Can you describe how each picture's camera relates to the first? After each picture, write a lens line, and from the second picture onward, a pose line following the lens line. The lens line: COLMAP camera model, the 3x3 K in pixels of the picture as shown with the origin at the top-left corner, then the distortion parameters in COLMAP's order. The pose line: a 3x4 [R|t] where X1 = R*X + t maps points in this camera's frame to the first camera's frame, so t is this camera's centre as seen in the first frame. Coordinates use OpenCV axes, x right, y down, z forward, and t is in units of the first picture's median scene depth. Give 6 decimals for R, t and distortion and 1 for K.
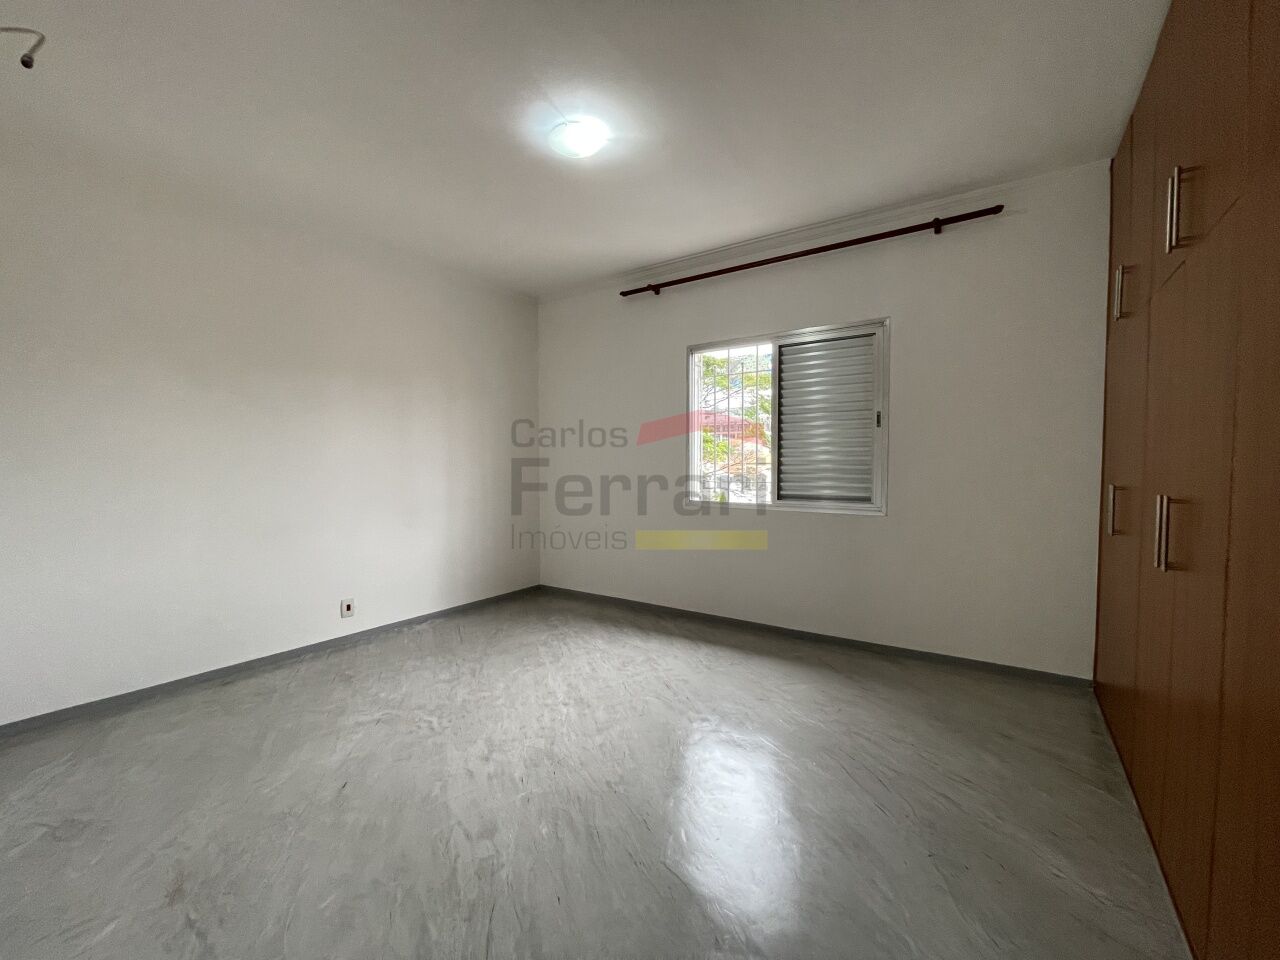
lens RADIAL K [[518.3, 0, 640.0], [0, 518.3, 480.0], [0, 0, 1]] dist [-0.003562, 0.000602]
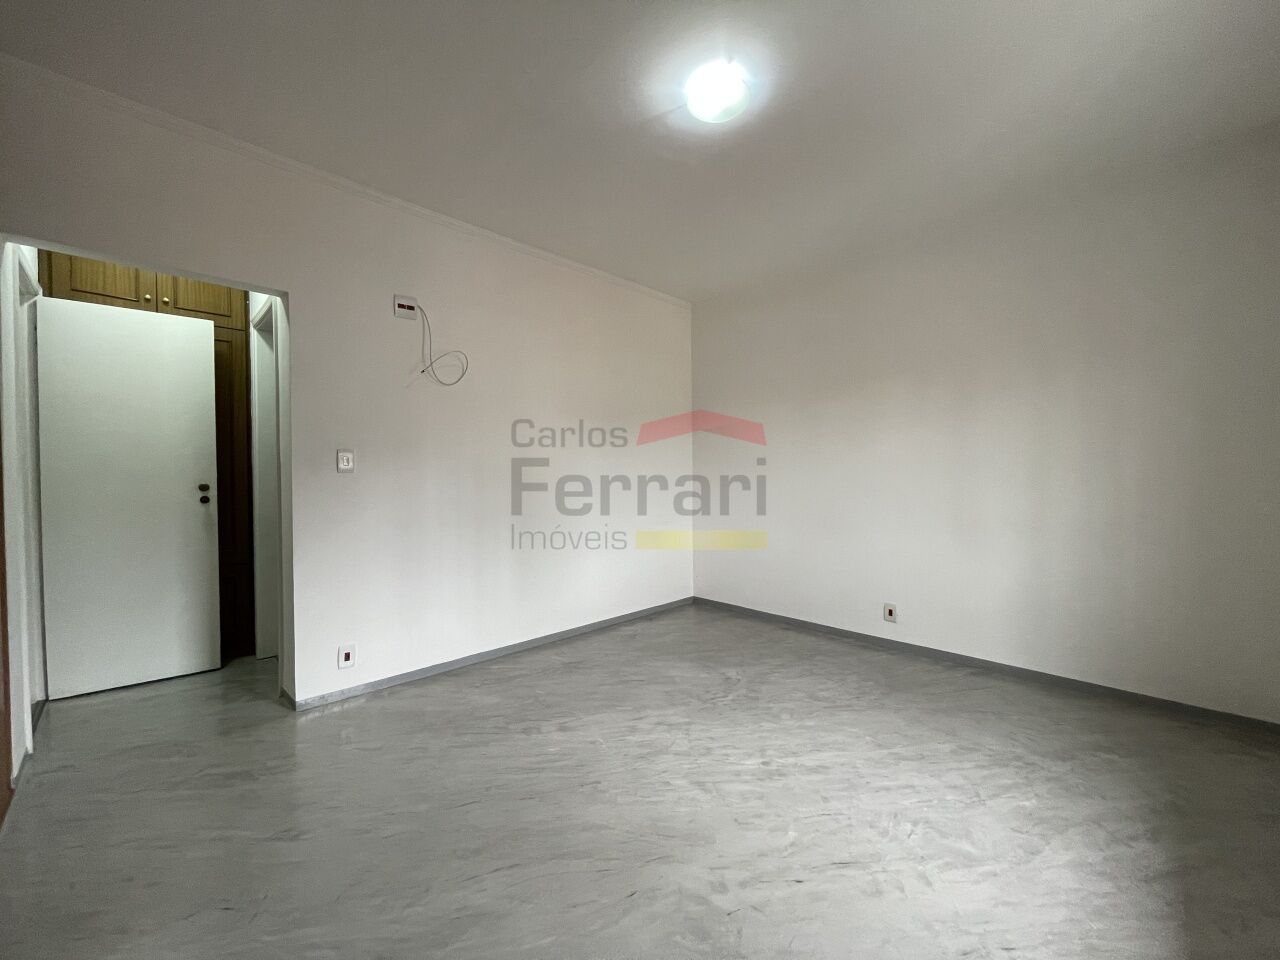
lens RADIAL K [[518.3, 0, 640.0], [0, 518.3, 480.0], [0, 0, 1]] dist [-0.003562, 0.000602]
pose [[-0.174072, 0.018224, -0.984564, 0.653859], [-0.034915, 0.999086, 0.024666, -0.024949], [0.984114, 0.038670, -0.173276, 0.886607]]
